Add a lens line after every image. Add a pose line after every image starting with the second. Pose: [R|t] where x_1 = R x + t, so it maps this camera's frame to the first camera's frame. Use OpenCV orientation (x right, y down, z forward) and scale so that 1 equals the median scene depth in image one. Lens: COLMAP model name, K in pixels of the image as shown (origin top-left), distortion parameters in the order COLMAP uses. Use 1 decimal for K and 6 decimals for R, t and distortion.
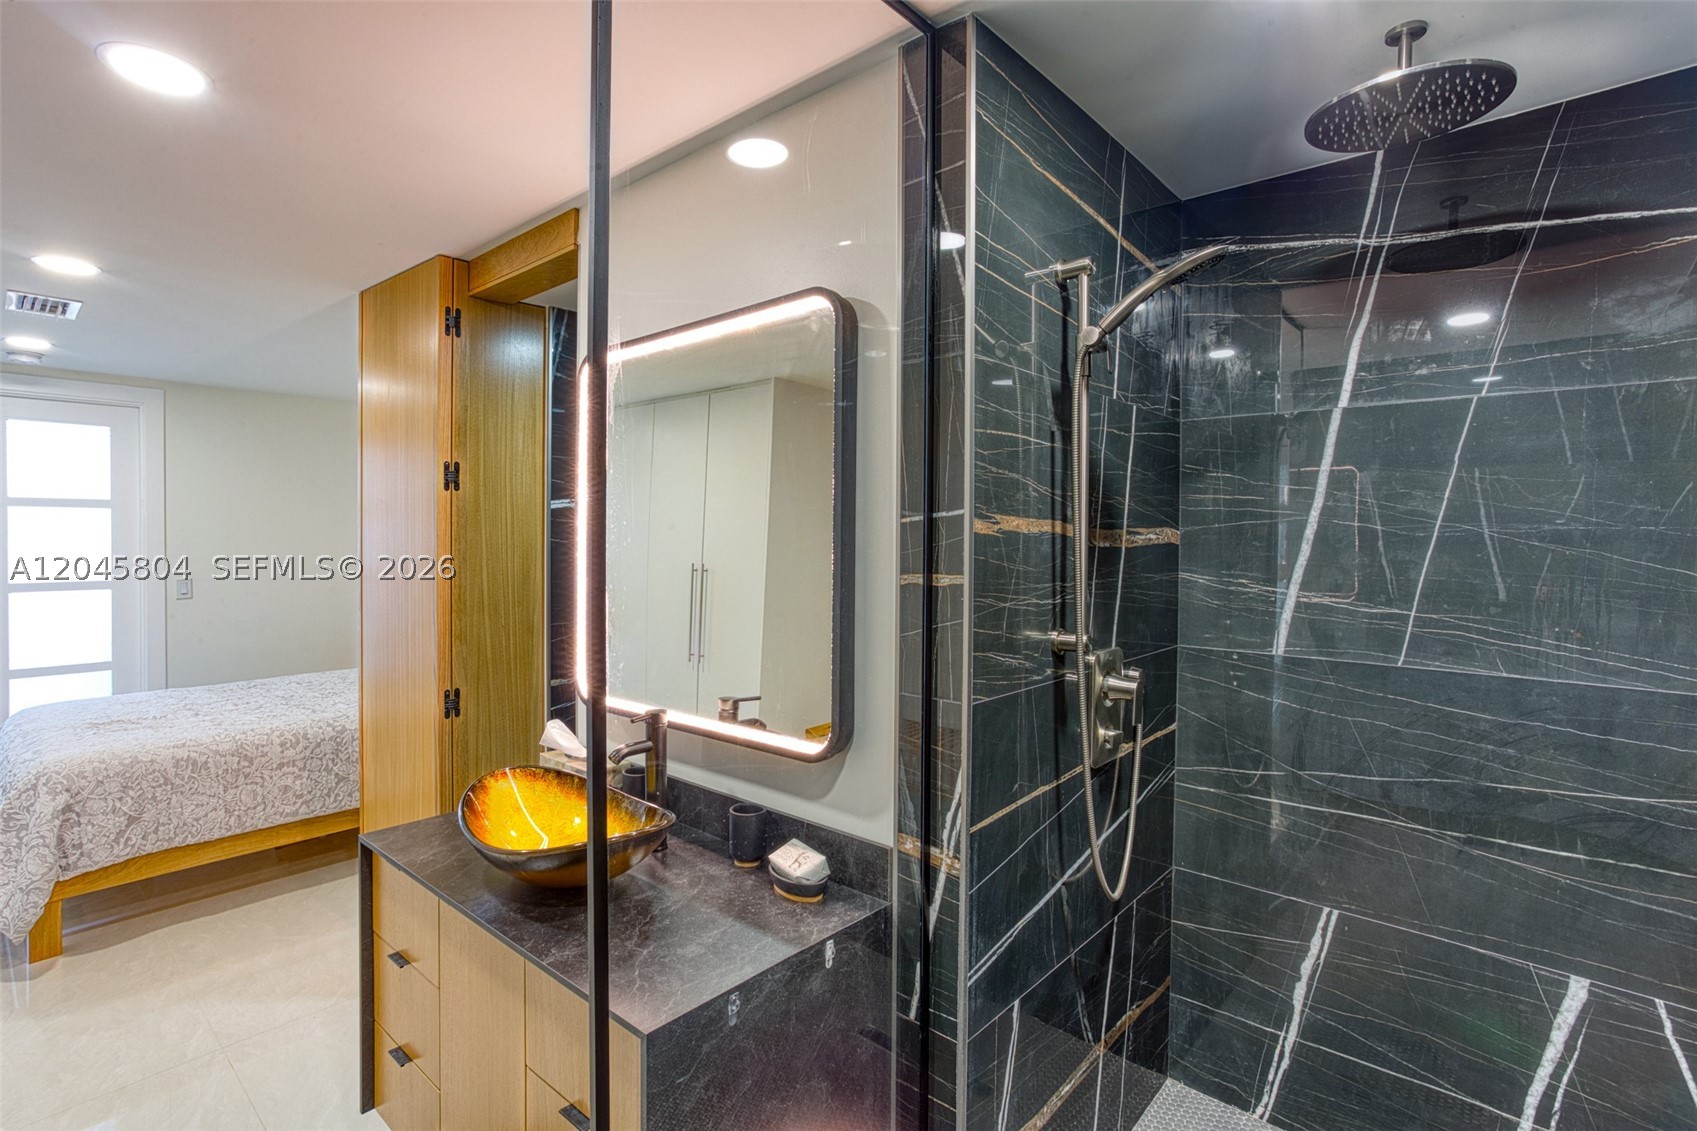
lens RADIAL K [[822.5, 0, 838.4], [0, 822.5, 545.4], [0, 0, 1]] dist [-0.052902, 0.029413]
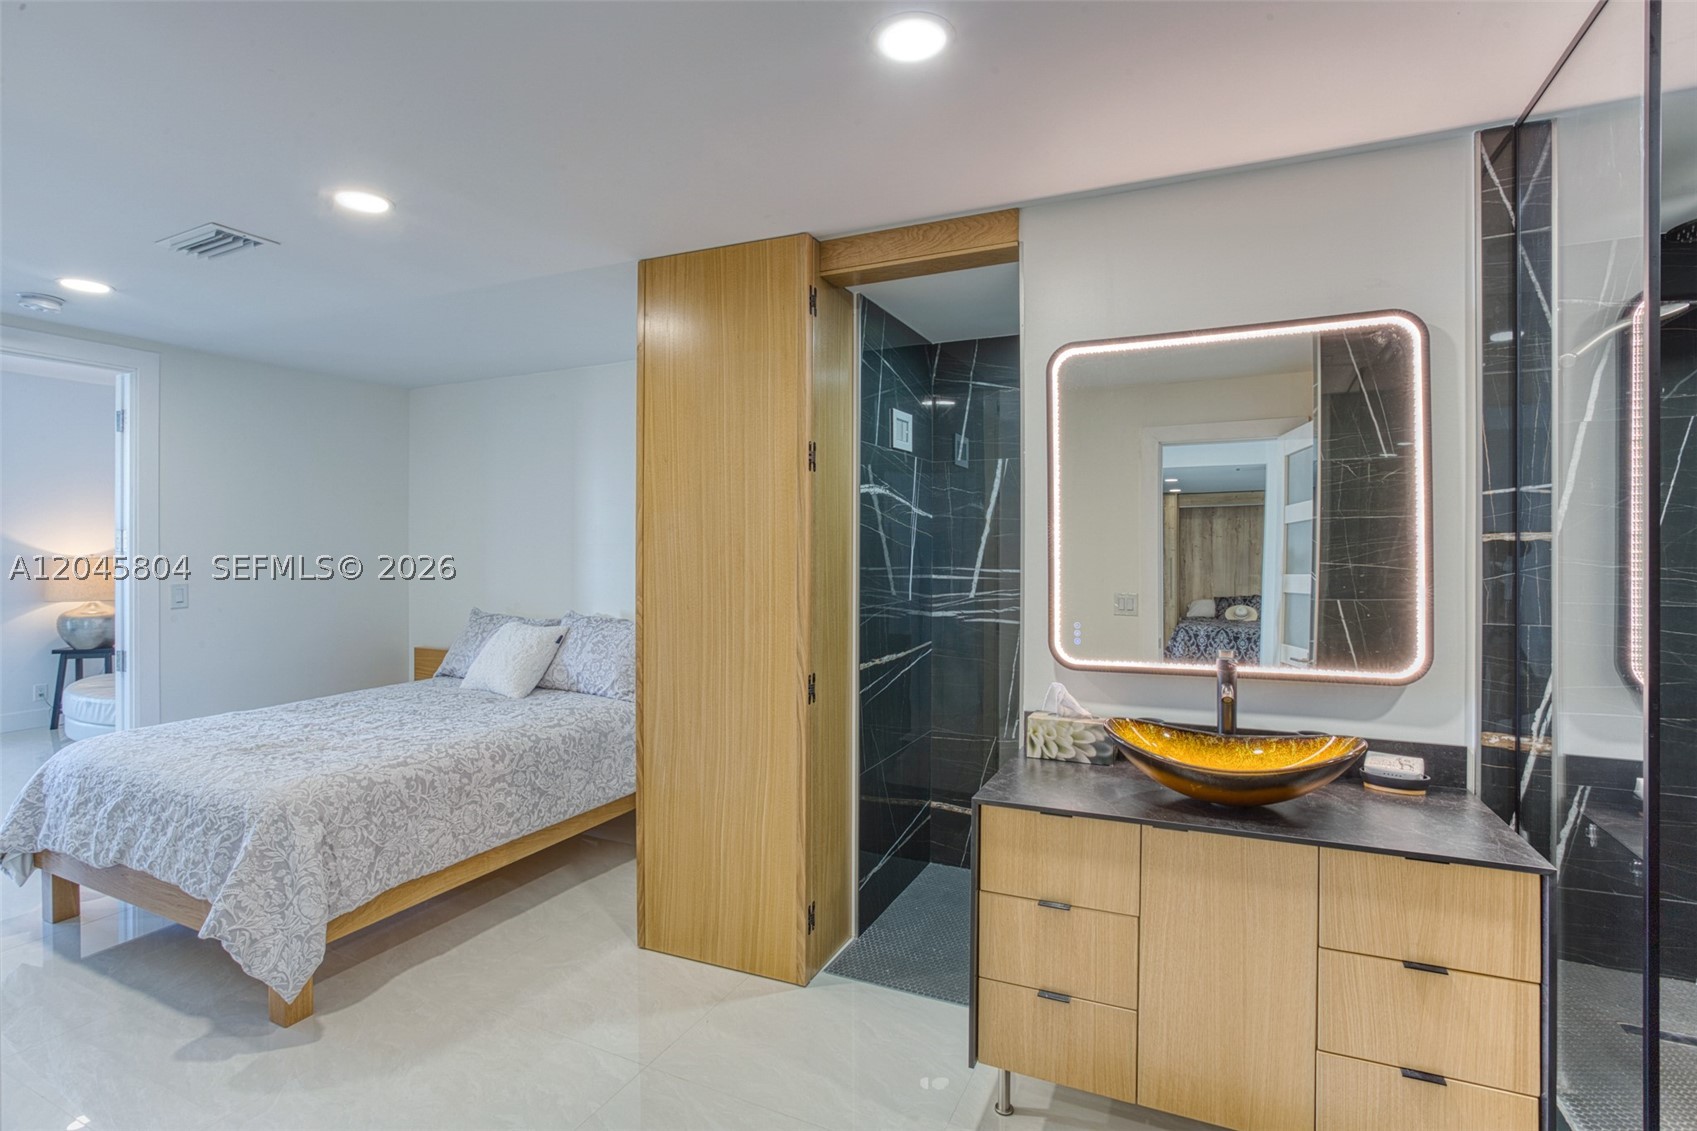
lens RADIAL K [[830.7, 0, 831.4], [0, 830.7, 552.5], [0, 0, 1]] dist [-0.059040, 0.026130]
pose [[0.958593, -0.004951, 0.284735, -0.686049], [0.007384, 0.999945, -0.007472, 0.035612], [-0.284683, 0.009265, 0.958577, 0.030321]]
